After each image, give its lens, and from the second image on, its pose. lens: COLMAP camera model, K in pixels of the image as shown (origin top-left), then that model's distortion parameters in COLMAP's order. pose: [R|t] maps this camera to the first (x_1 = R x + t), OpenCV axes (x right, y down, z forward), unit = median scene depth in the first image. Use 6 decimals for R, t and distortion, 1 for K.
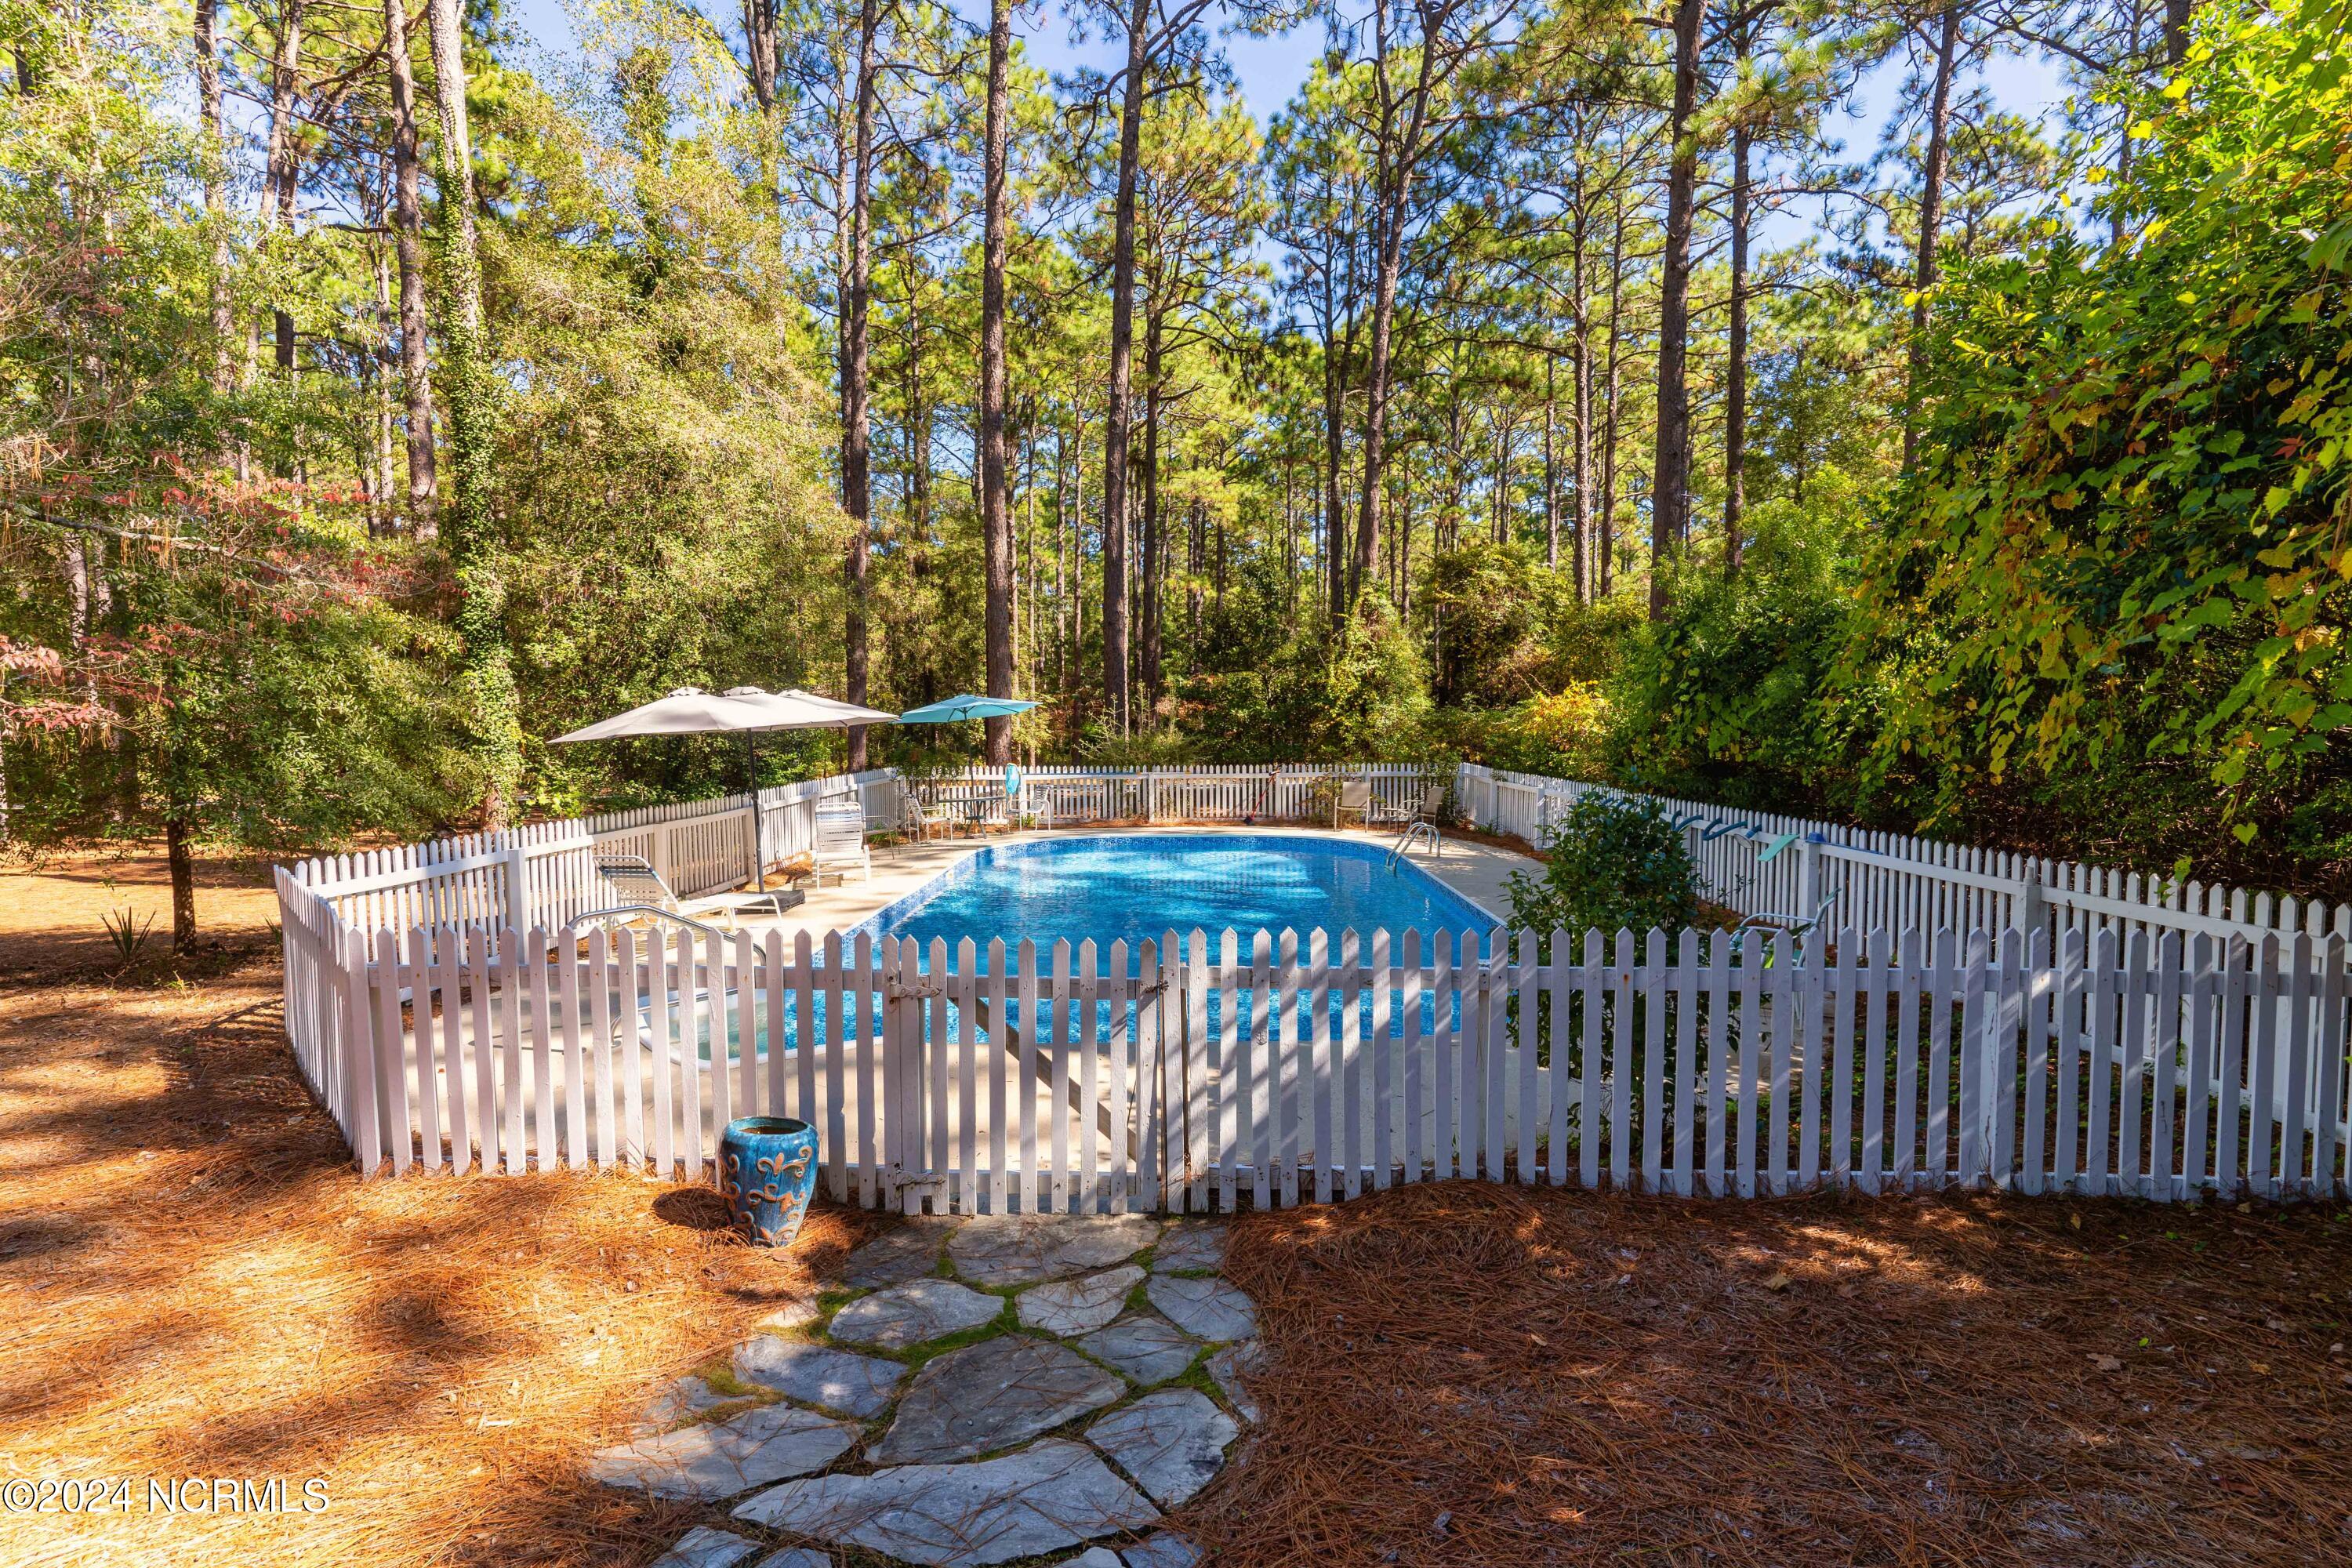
lens RADIAL K [[1145.8, 0, 1168.7], [0, 1145.8, 776.5], [0, 0, 1]] dist [0.009787, -0.001715]
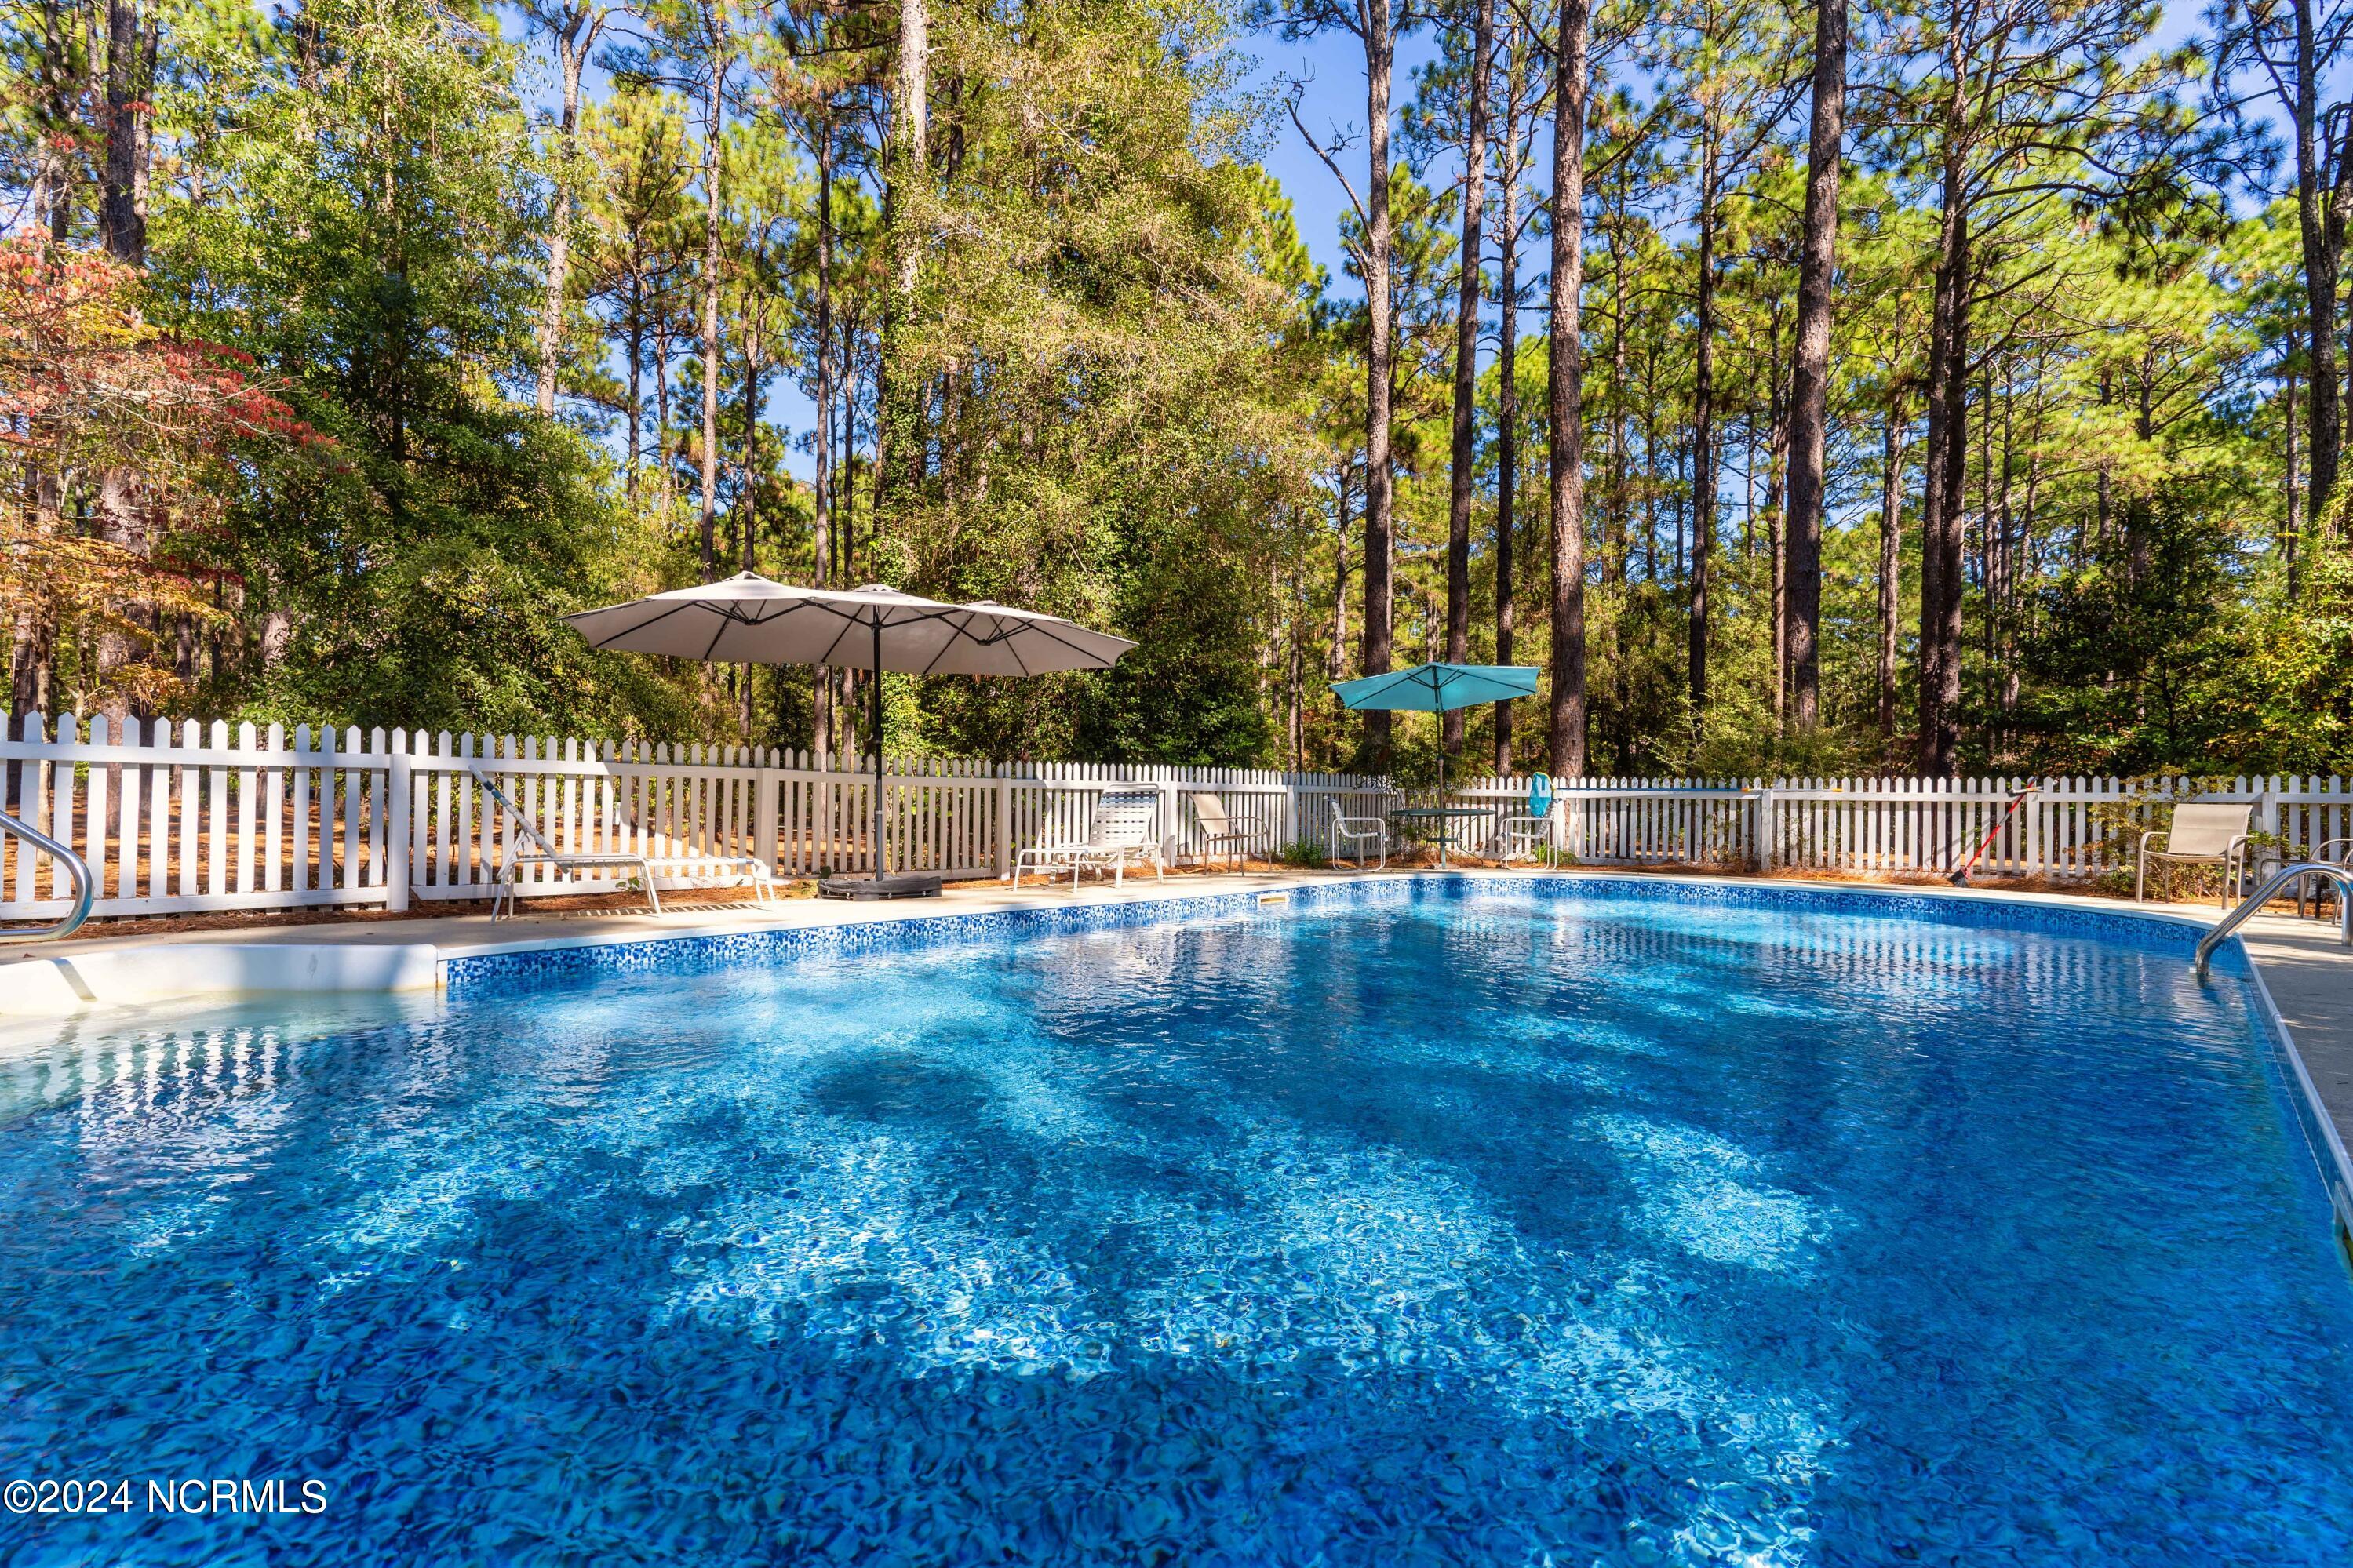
lens RADIAL K [[1146.1, 0, 1160.5], [0, 1146.1, 771.2], [0, 0, 1]] dist [0.009787, -0.001715]
pose [[0.760780, 0.002318, -0.649006, 0.098422], [-0.051380, 0.997070, -0.056669, 0.028462], [0.646973, 0.076458, 0.758670, 0.244775]]
